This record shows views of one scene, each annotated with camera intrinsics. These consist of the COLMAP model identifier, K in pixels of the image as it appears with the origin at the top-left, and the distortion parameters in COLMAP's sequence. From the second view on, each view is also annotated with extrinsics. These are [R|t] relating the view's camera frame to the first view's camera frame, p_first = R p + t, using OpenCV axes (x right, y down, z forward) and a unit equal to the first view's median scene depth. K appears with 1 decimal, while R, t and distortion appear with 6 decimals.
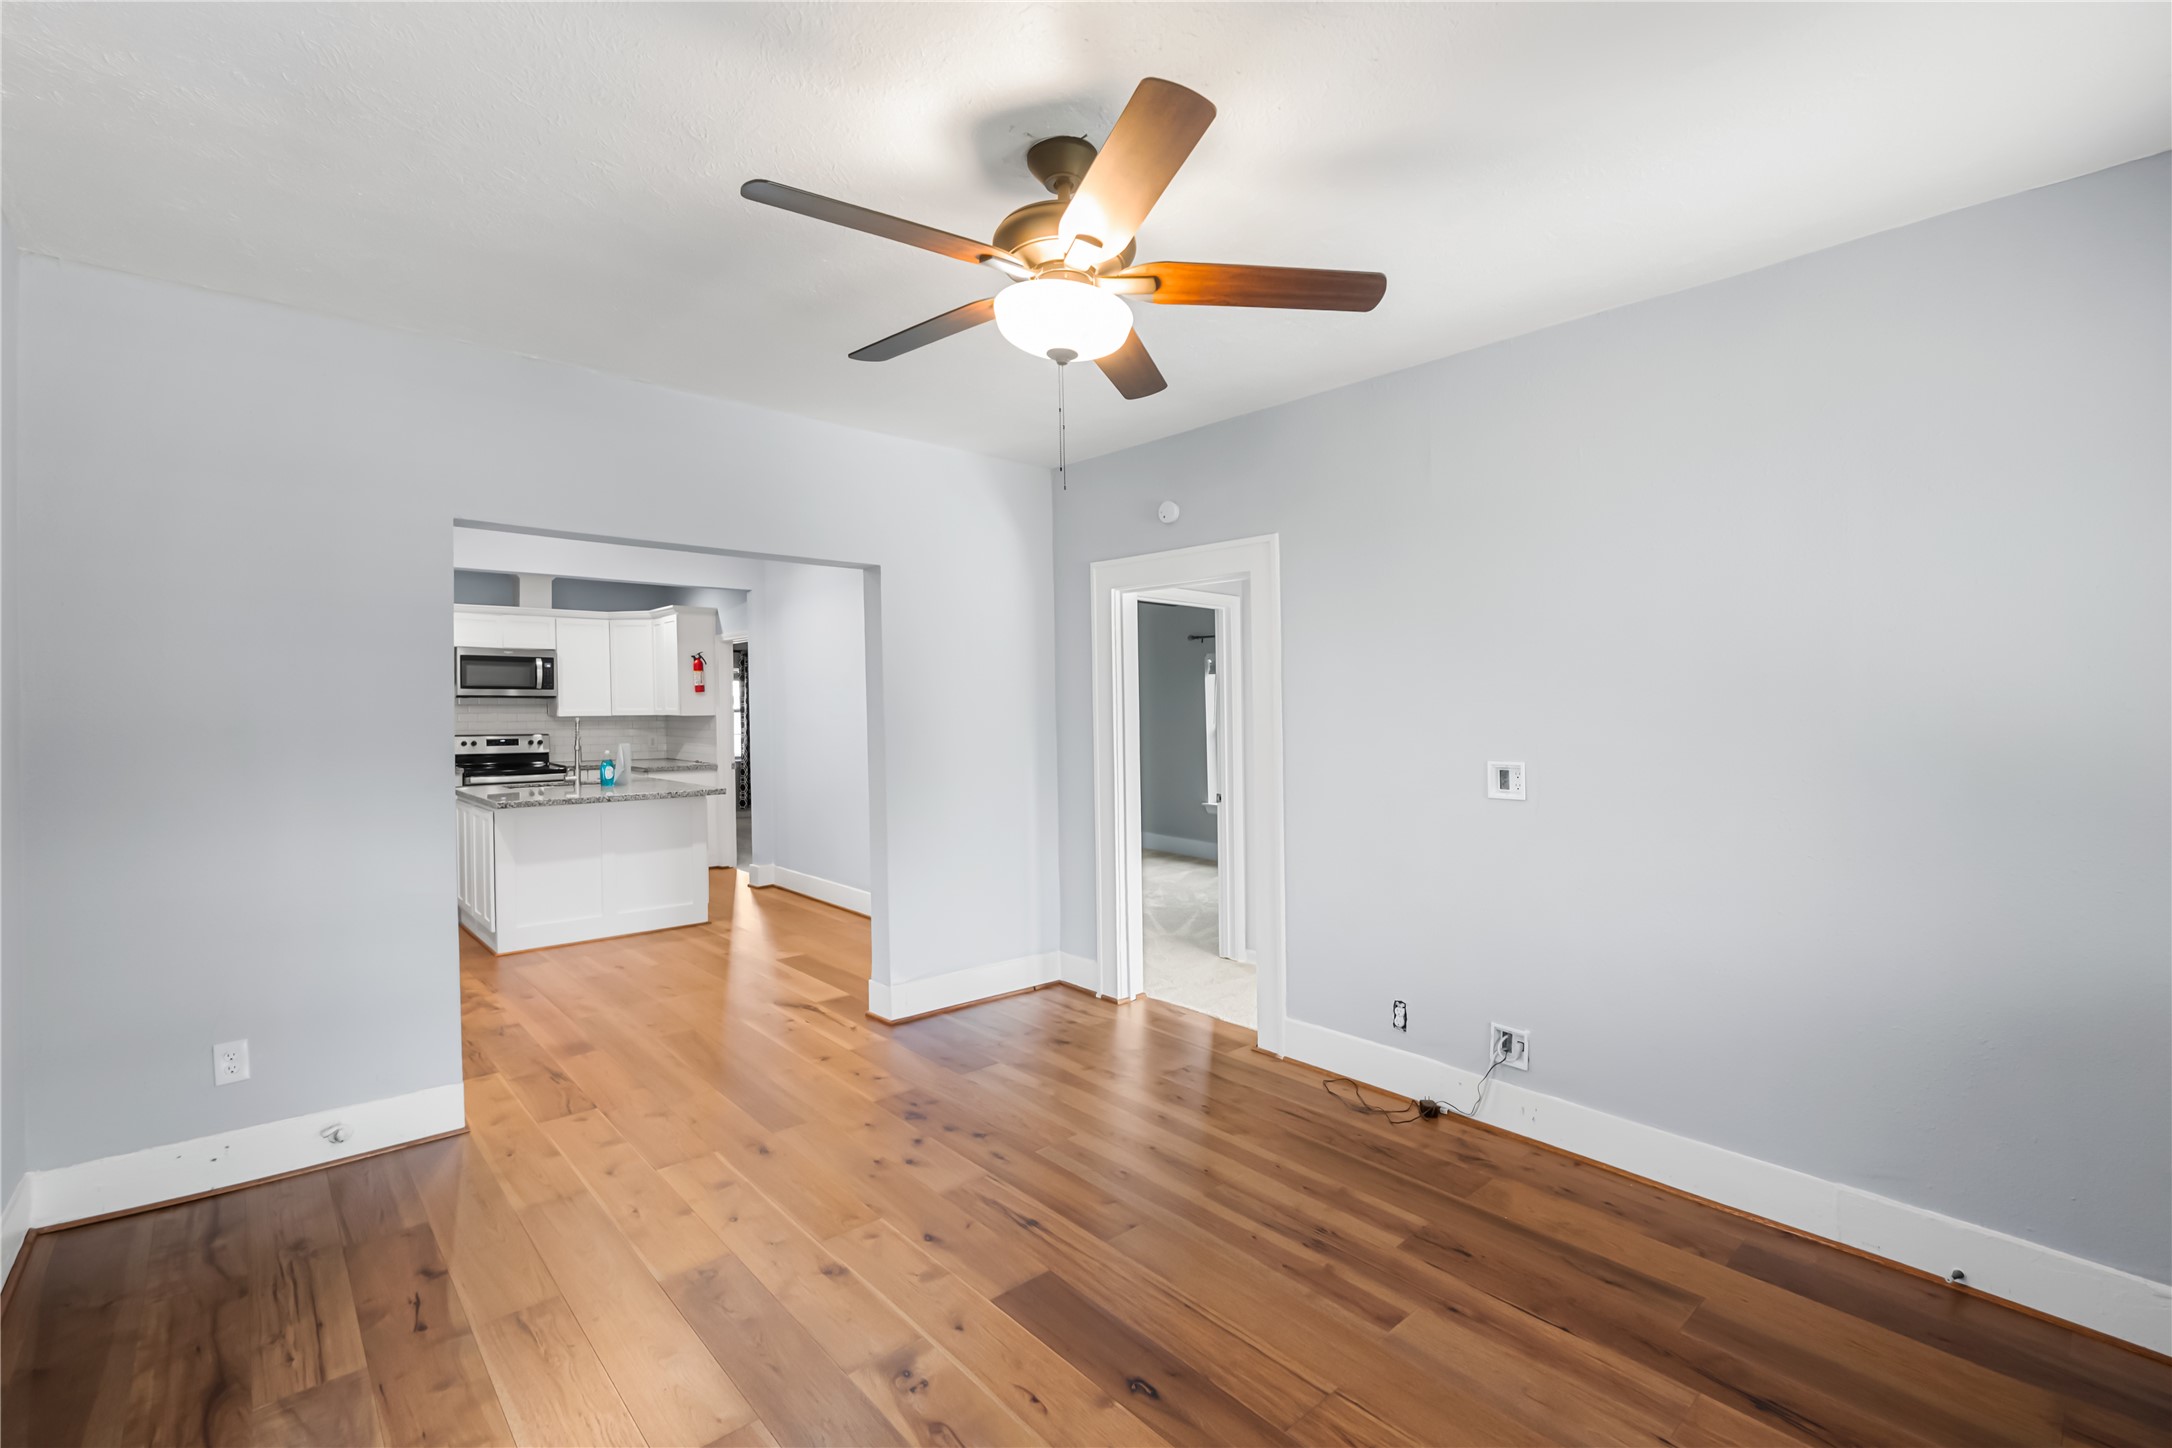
lens RADIAL K [[931.9, 0, 1099.1], [0, 931.9, 746.9], [0, 0, 1]] dist [-0.000010, -0.000201]
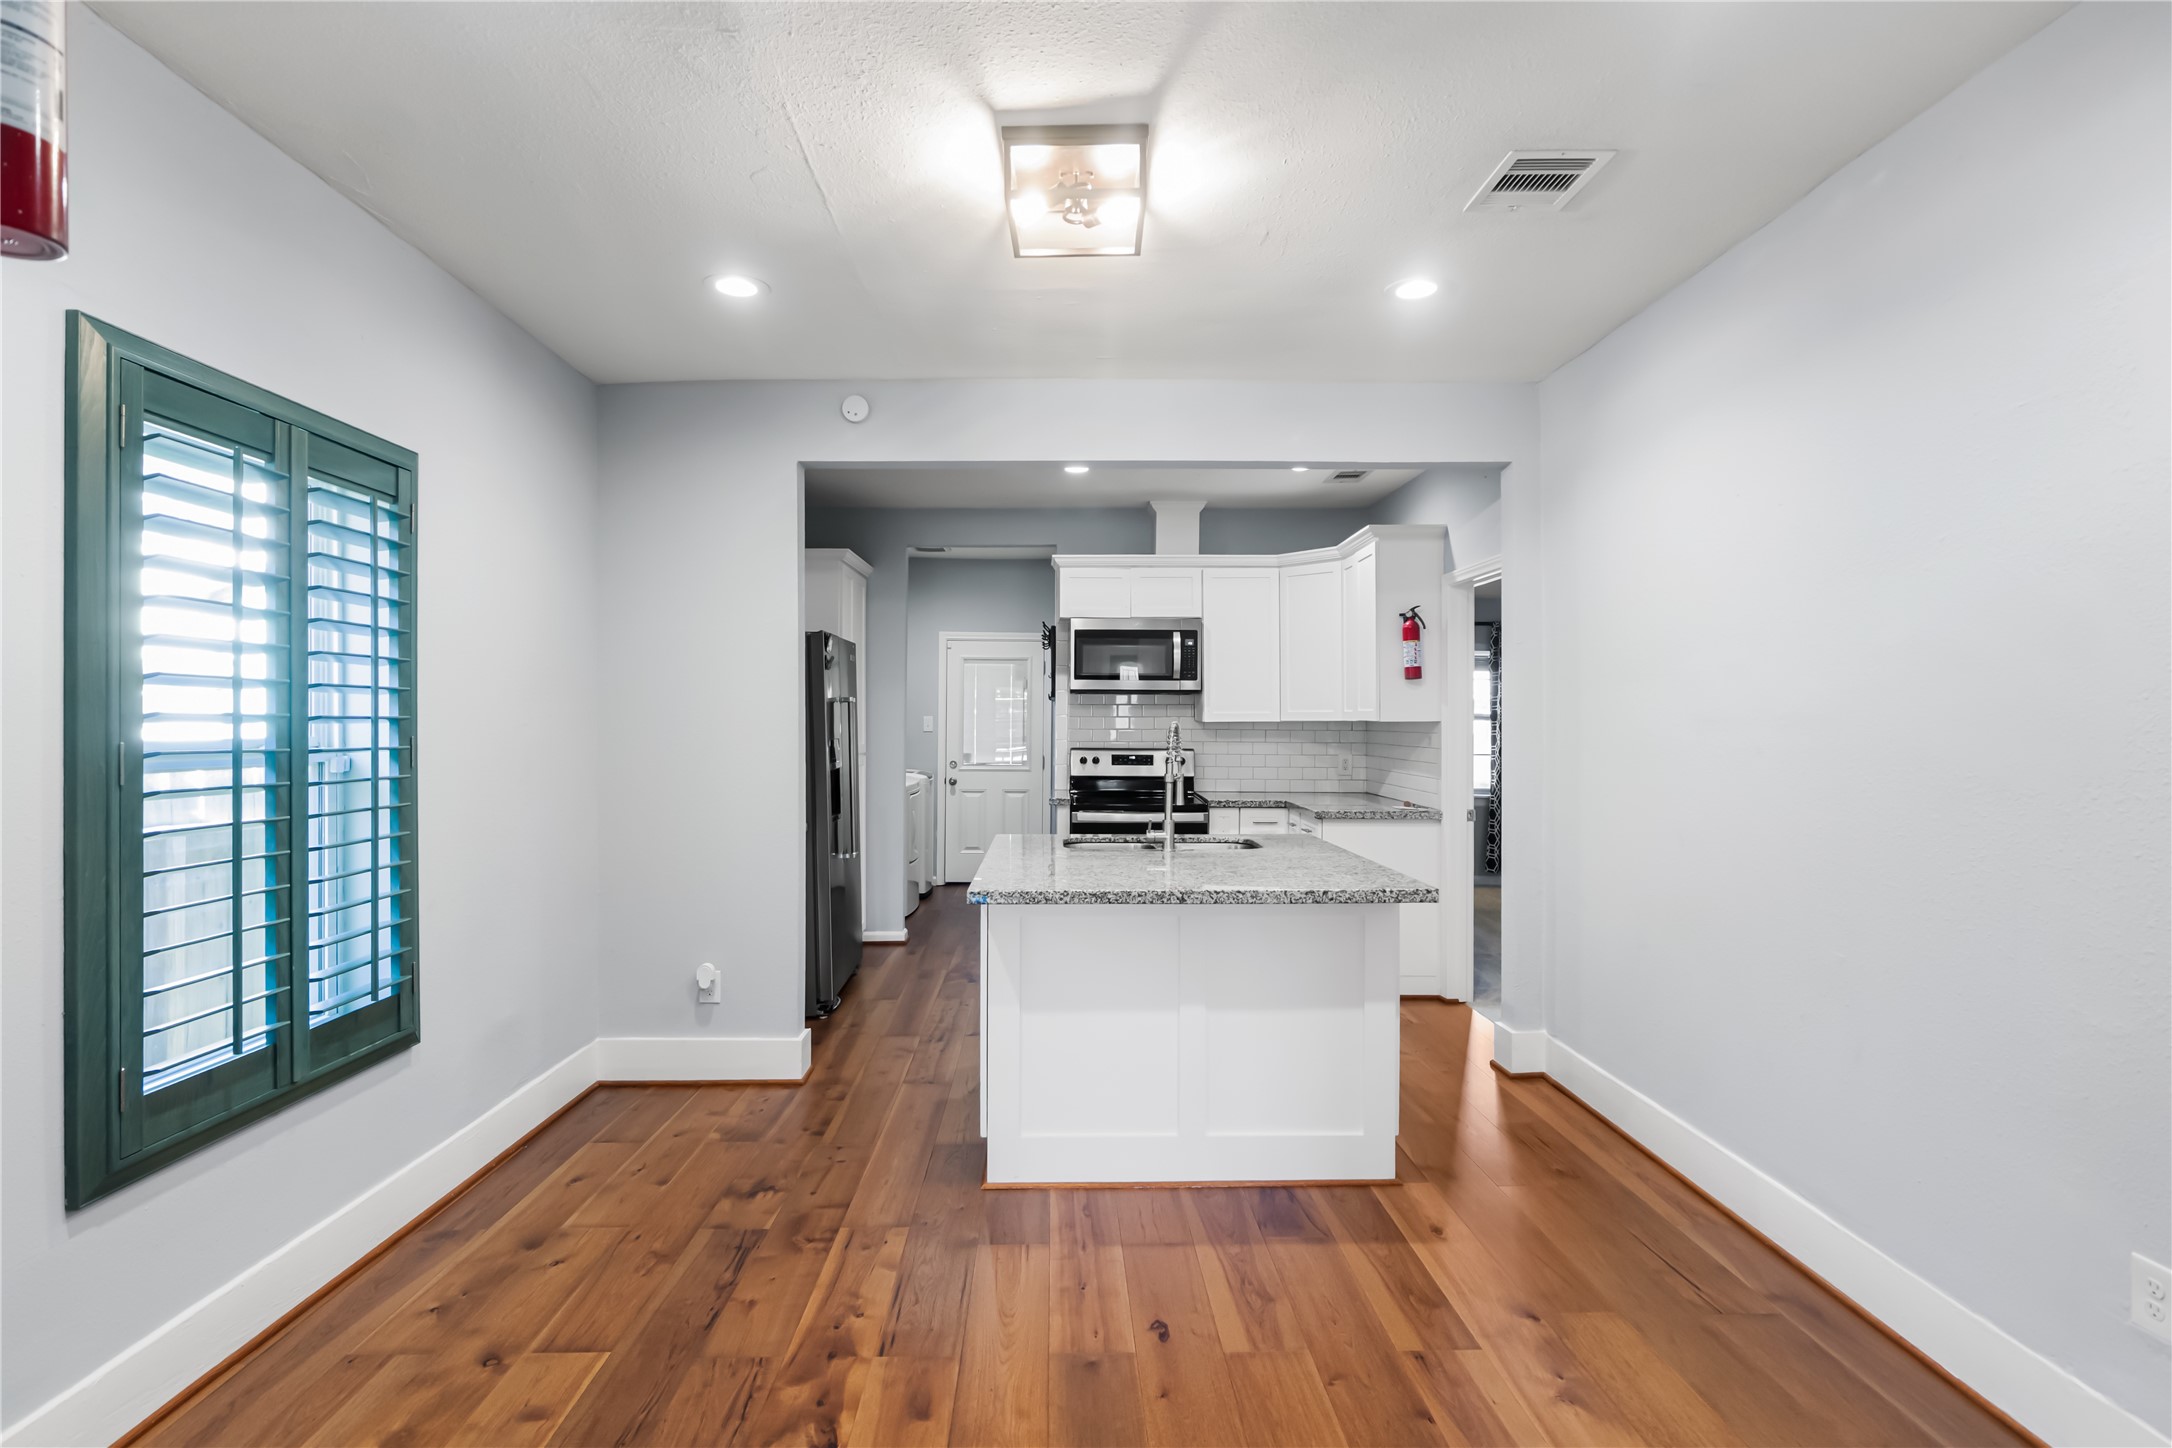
lens RADIAL K [[1072.1, 0, 1094.8], [0, 1072.1, 730.2], [0, 0, 1]] dist [-0.005998, -0.000089]
pose [[0.749765, 0.009581, -0.661635, -0.149125], [-0.032360, 0.999230, -0.022200, -0.008121], [0.660912, 0.038056, 0.749498, 0.400284]]
